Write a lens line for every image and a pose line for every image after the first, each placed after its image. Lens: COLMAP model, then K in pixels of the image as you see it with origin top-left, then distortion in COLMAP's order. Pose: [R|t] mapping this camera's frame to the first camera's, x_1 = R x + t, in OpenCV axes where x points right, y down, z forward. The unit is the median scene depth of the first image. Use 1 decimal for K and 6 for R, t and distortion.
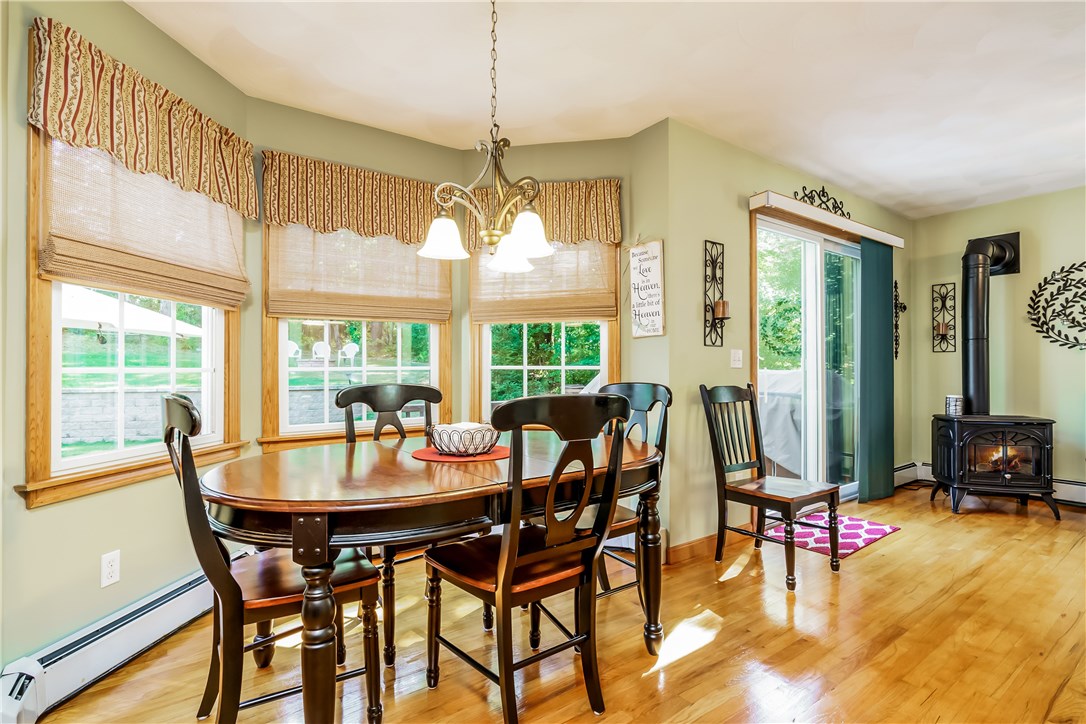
lens RADIAL K [[499.3, 0, 548.5], [0, 499.3, 362.0], [0, 0, 1]] dist [0.004335, 0.000632]
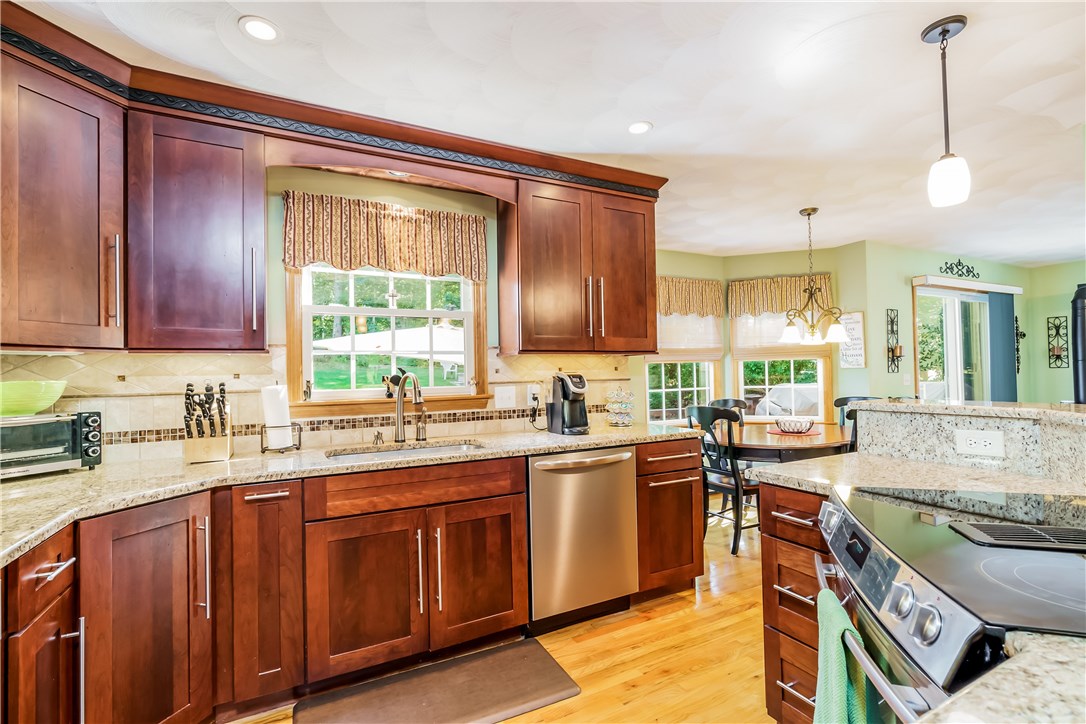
lens RADIAL K [[499.3, 0, 538.9], [0, 499.3, 363.2], [0, 0, 1]] dist [0.004335, 0.000632]
pose [[0.989075, -0.019082, -0.146172, -0.432268], [0.017951, 0.999798, -0.009056, -0.052050], [0.146315, 0.006333, 0.989218, -0.591449]]
